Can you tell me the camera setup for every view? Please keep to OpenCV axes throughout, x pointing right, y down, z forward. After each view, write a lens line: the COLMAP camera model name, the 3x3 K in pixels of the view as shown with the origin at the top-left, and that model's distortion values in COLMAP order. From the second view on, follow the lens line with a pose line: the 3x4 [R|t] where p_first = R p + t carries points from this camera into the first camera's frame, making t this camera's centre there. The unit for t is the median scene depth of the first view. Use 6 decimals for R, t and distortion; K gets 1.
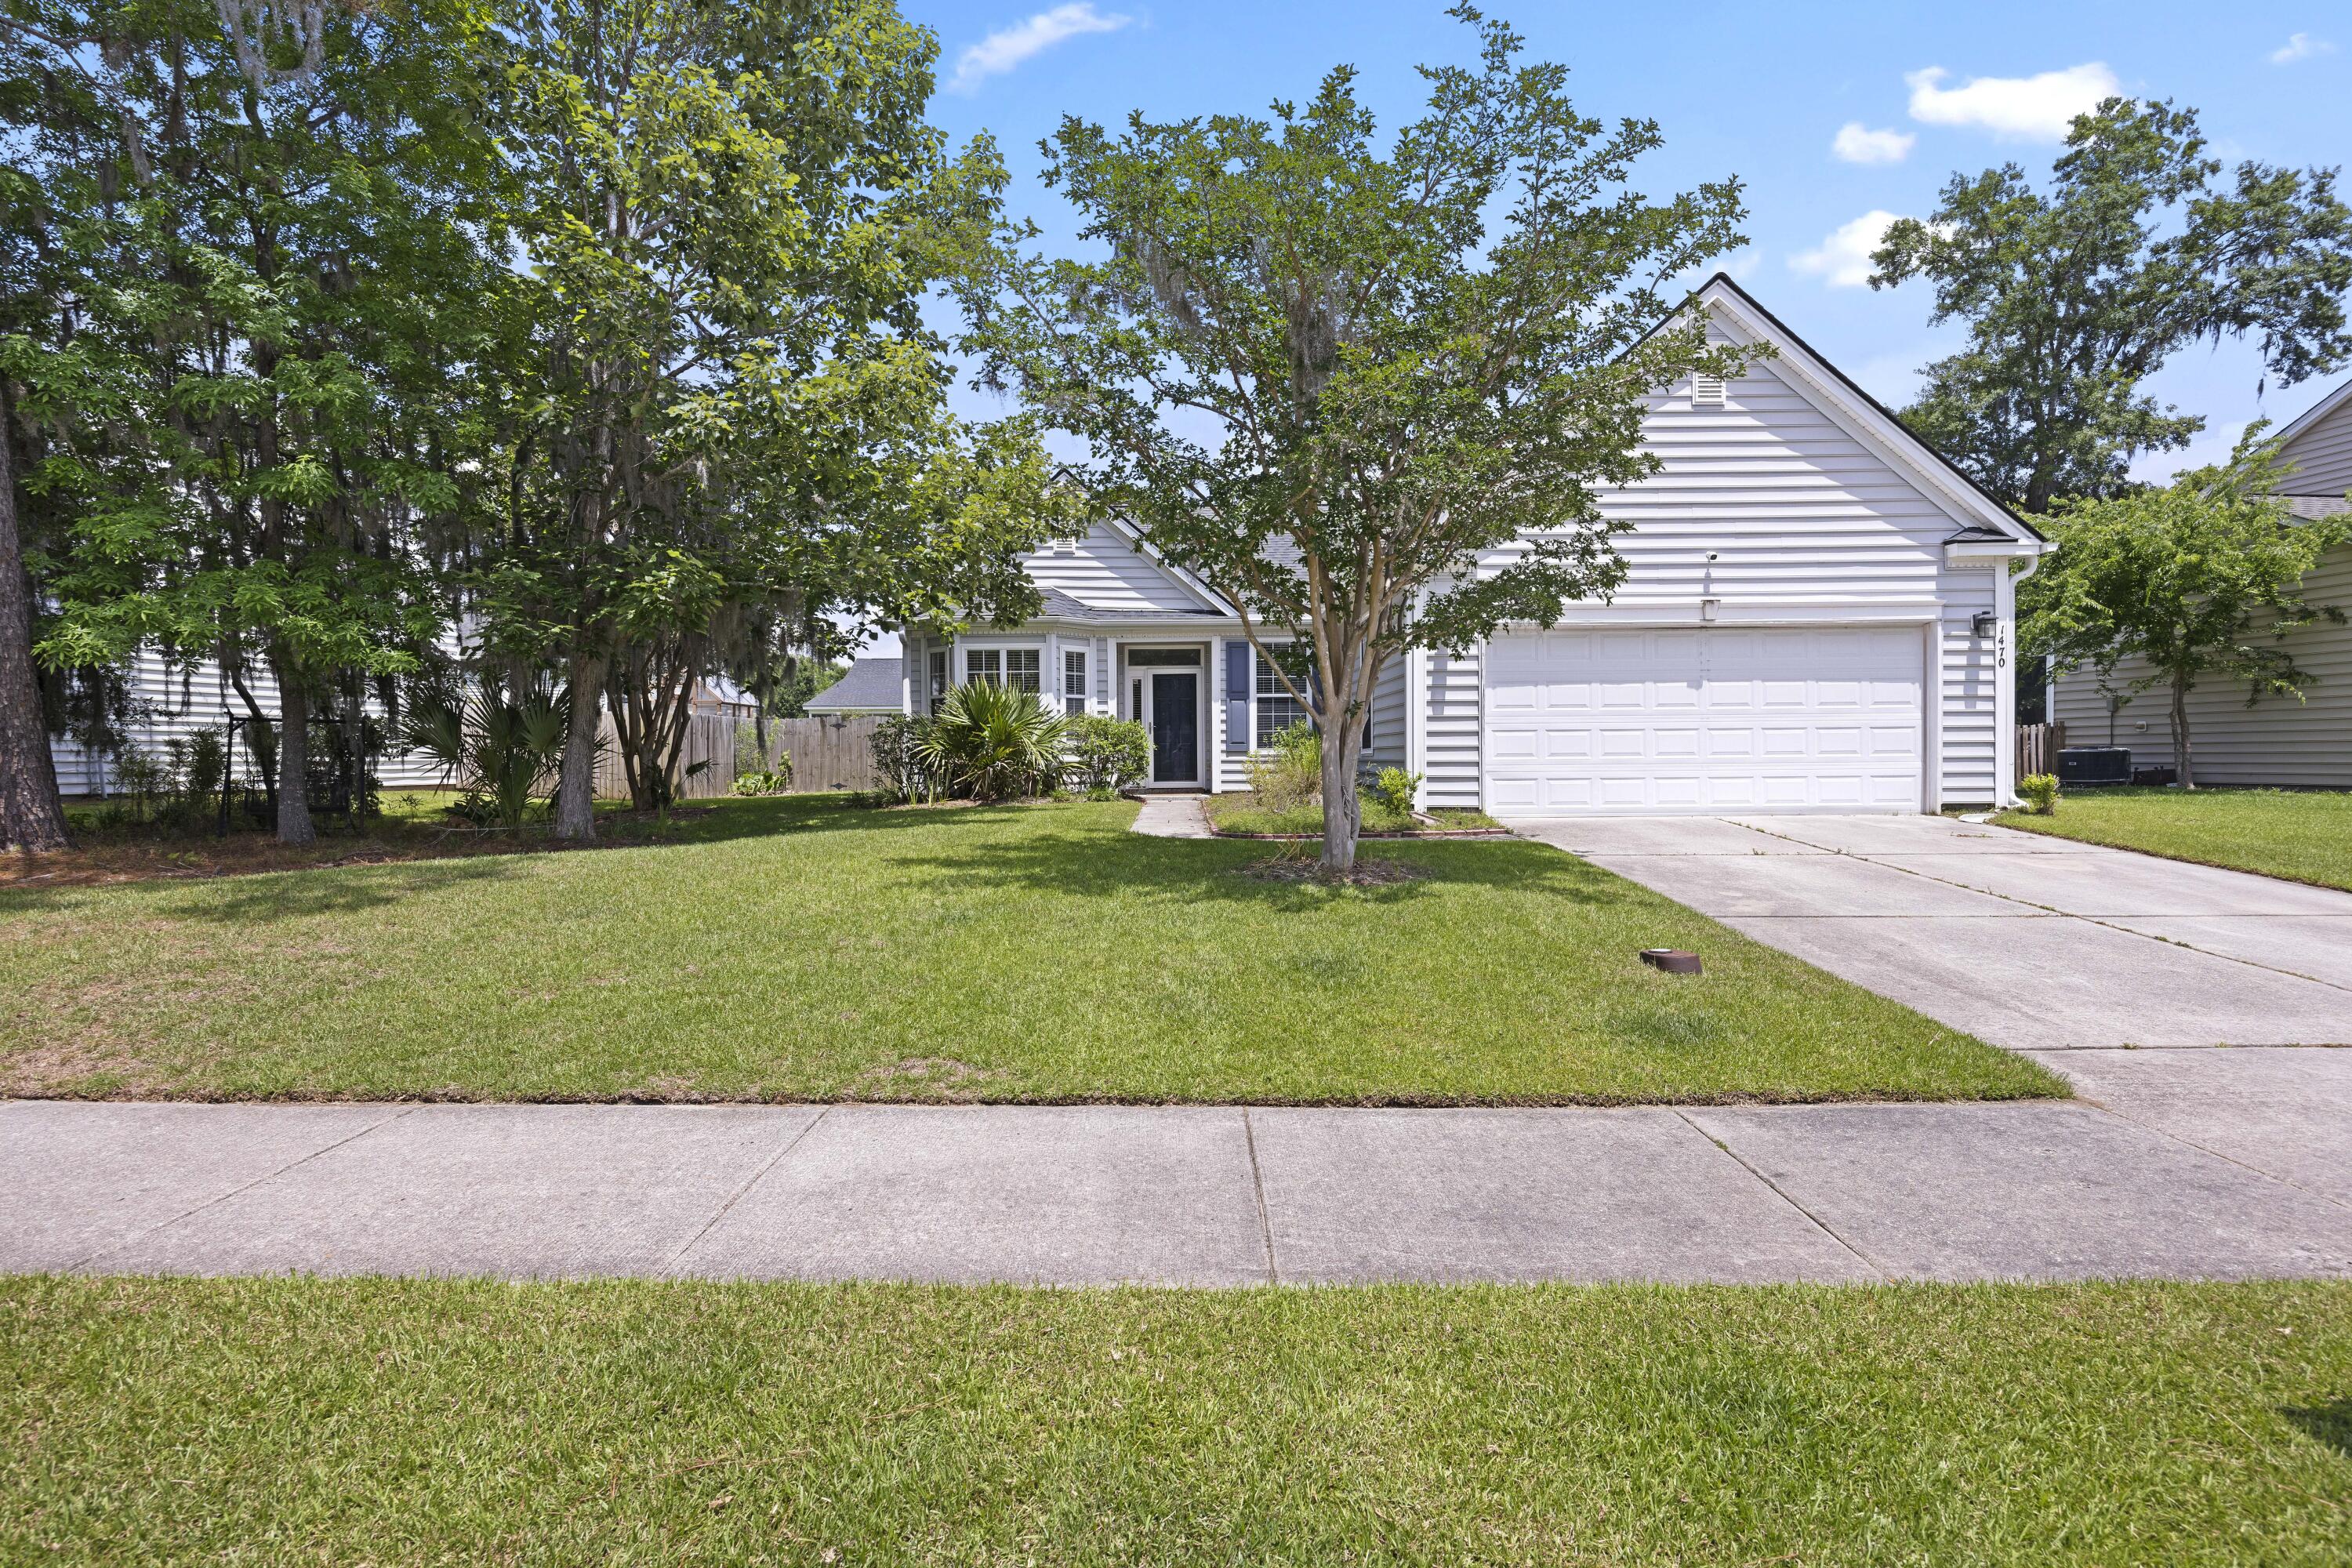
lens RADIAL K [[1288.1, 0, 1170.1], [0, 1288.1, 784.2], [0, 0, 1]] dist [-0.000175, -0.000002]
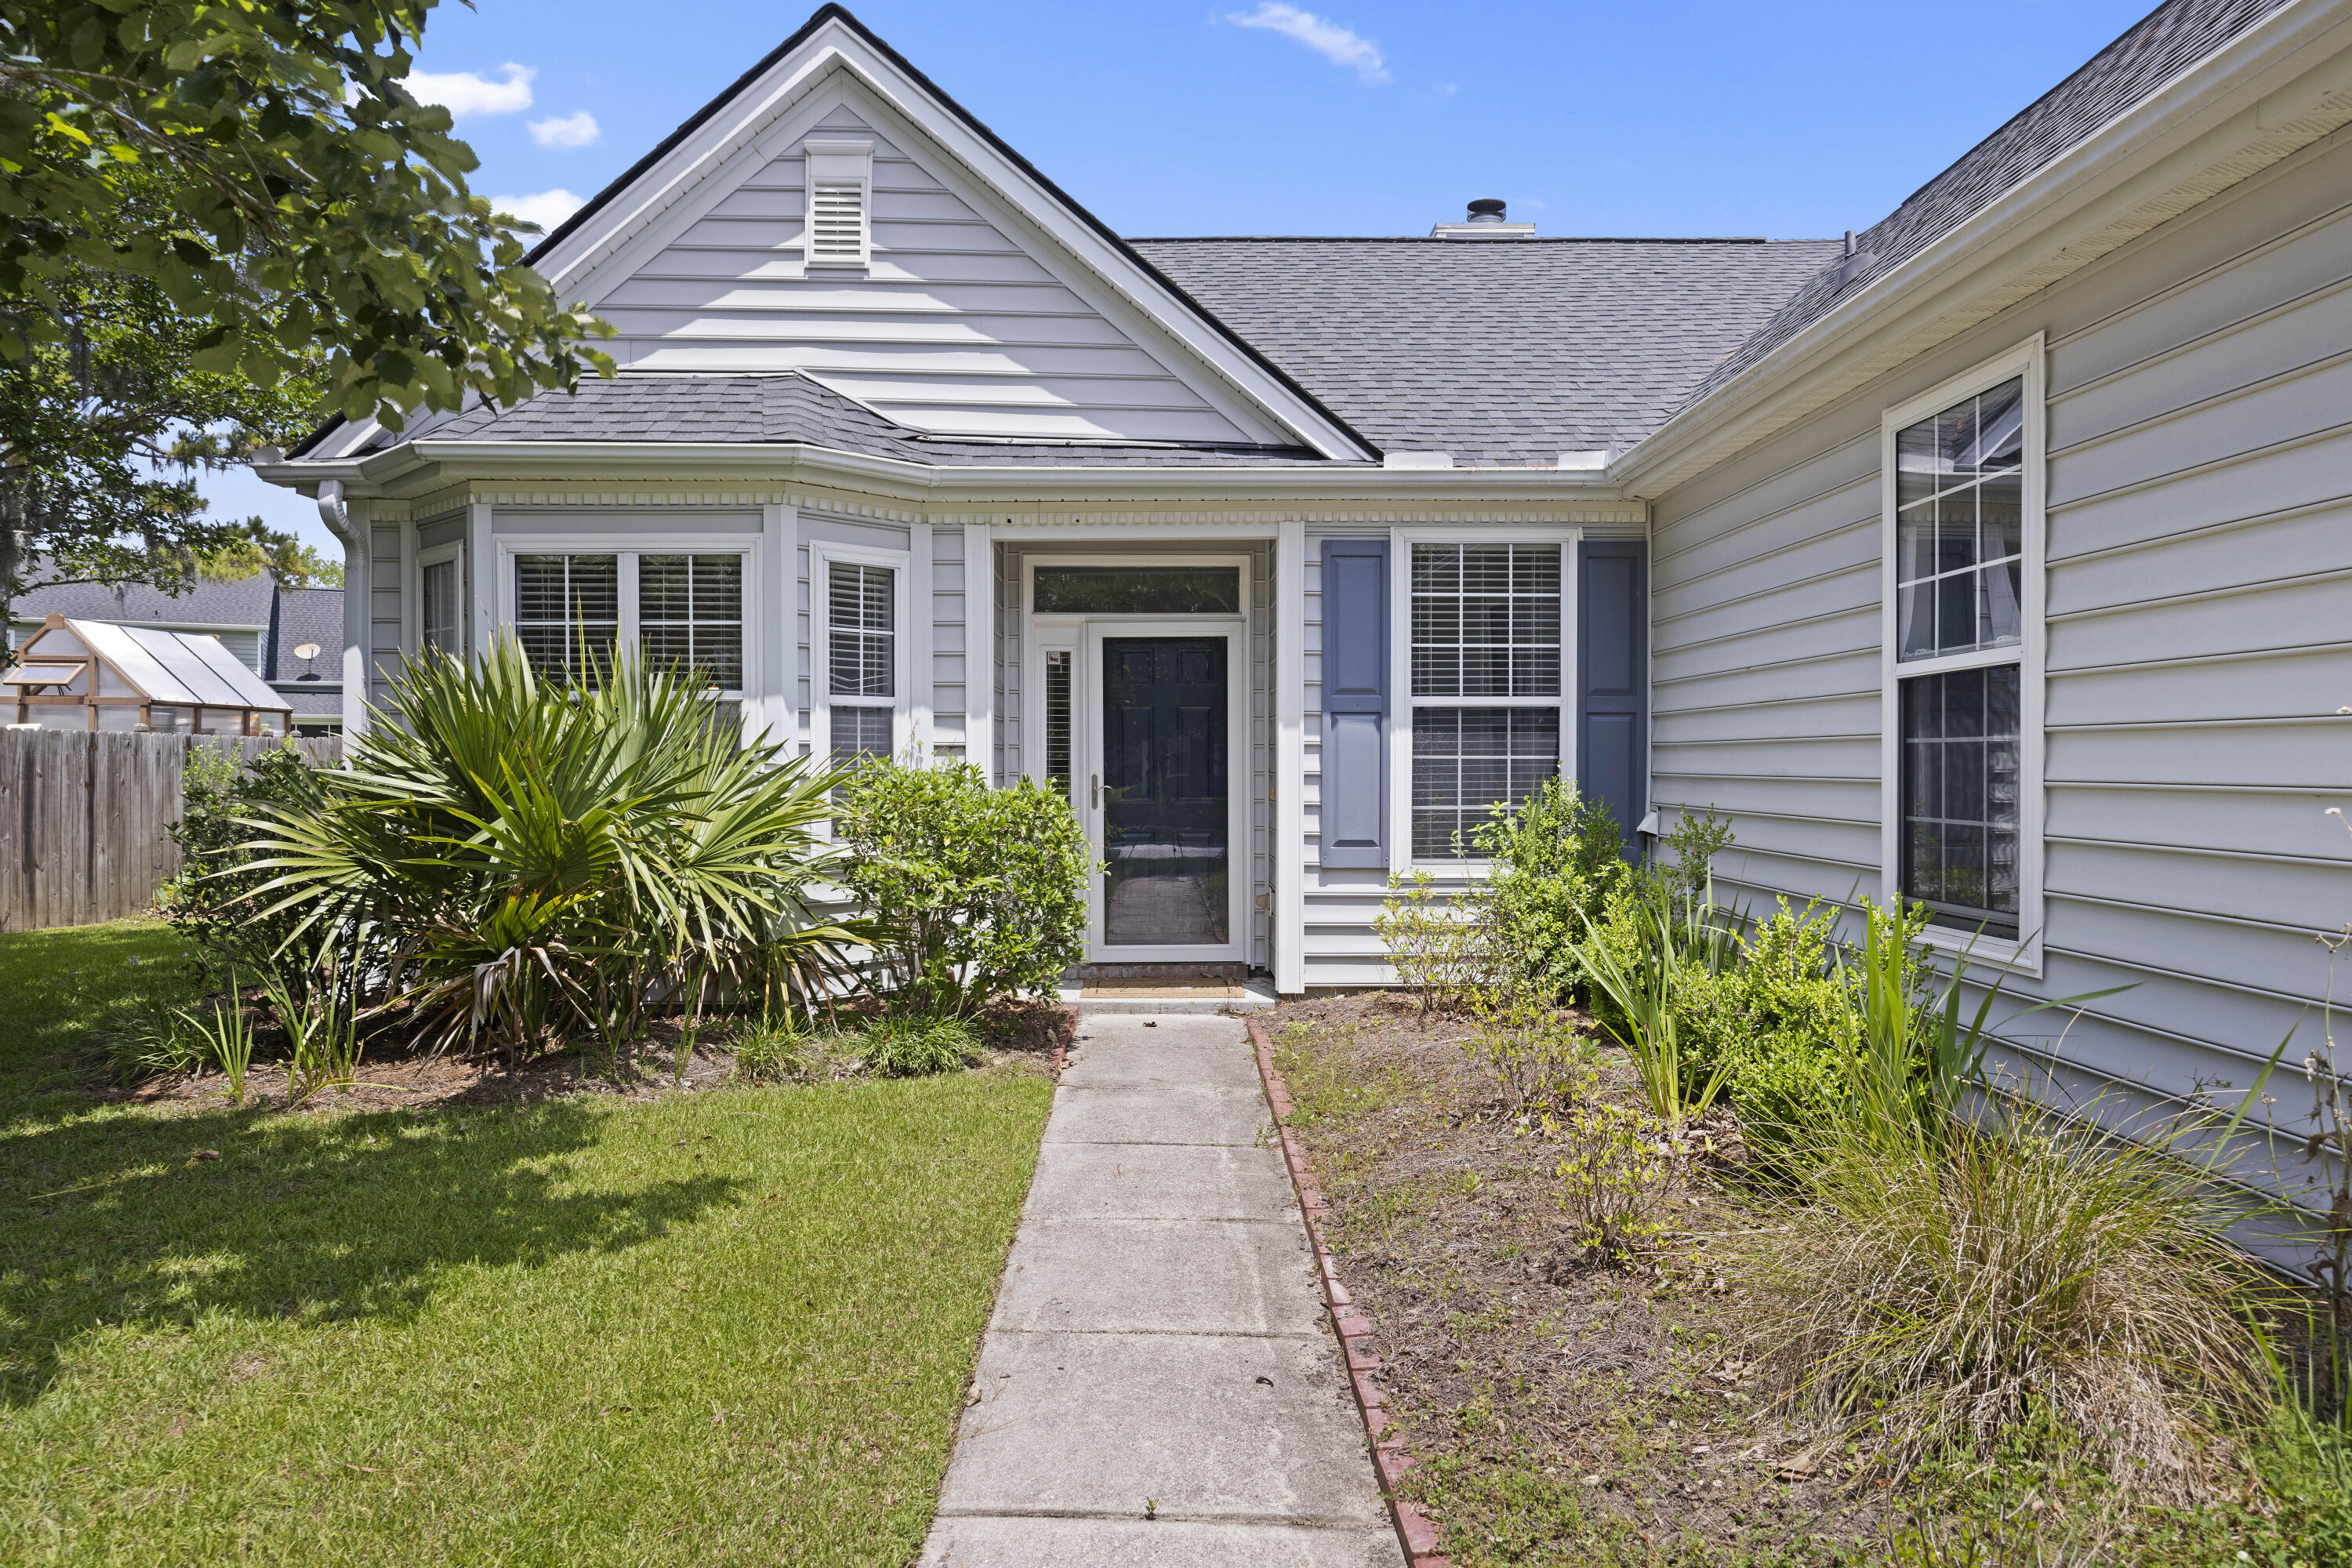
lens RADIAL K [[1624.3, 0, 1180.7], [0, 1624.3, 777.1], [0, 0, 1]] dist [0.002794, 0.000175]
pose [[0.999751, 0.006670, 0.021295, -0.002031], [-0.006538, 0.999959, -0.006246, -0.046882], [-0.021336, 0.006105, 0.999754, 0.584097]]
